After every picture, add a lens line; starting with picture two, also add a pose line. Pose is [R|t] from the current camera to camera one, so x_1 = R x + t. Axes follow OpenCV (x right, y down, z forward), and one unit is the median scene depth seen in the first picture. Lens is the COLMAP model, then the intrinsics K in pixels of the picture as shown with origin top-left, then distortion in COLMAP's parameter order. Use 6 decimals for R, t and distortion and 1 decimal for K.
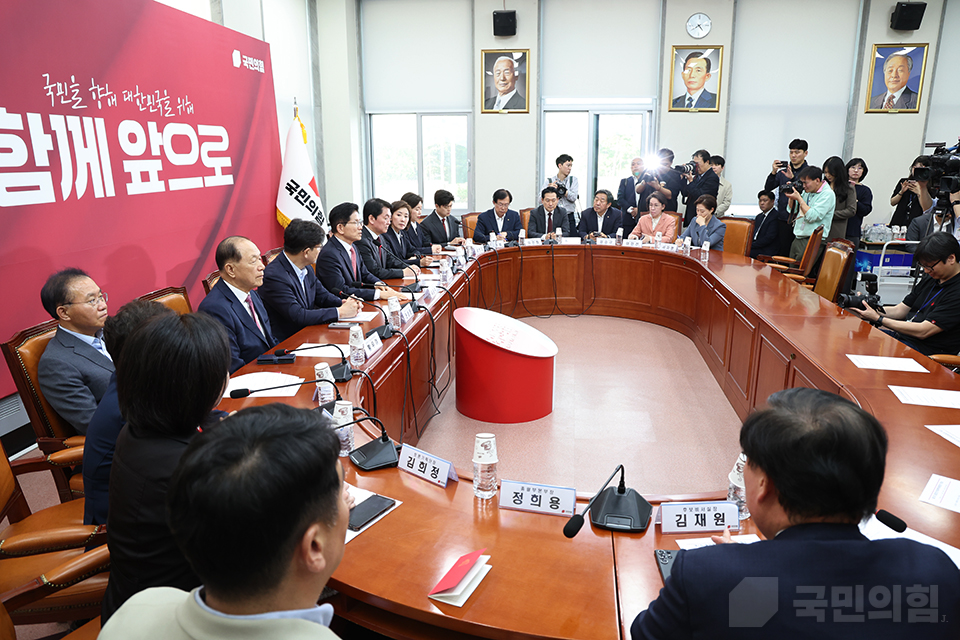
lens RADIAL K [[660.1, 0, 484.4], [0, 660.1, 321.7], [0, 0, 1]] dist [-0.094147, 0.070189]
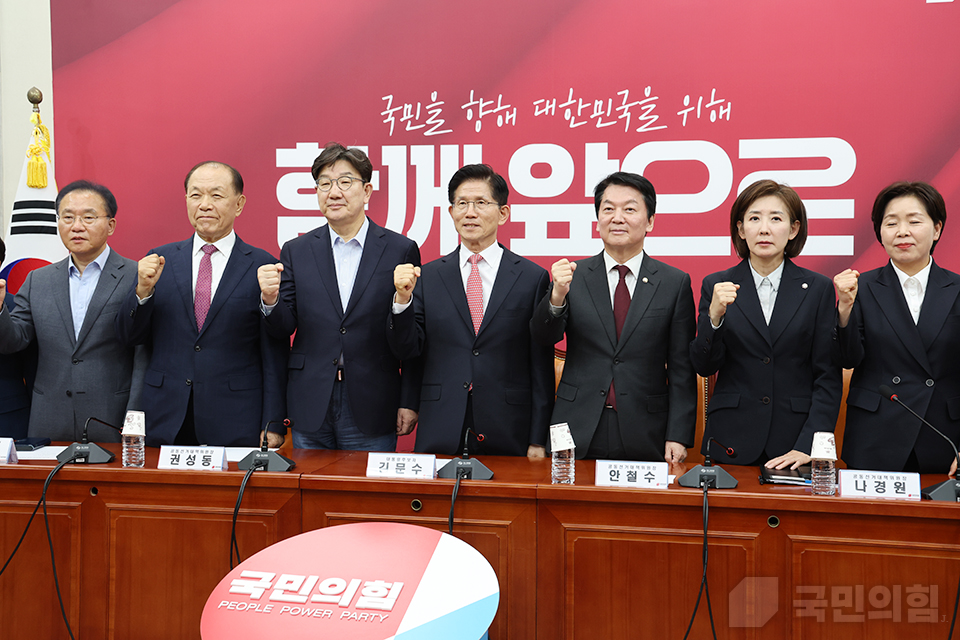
lens RADIAL K [[1258.7, 0, 482.3], [0, 1258.7, 317.8], [0, 0, 1]] dist [0.127124, 0.076667]
pose [[-0.060172, 0.040306, -0.997374, 0.686301], [-0.252475, 0.966080, 0.054273, -0.185944], [0.965731, 0.255077, -0.047955, 0.985268]]
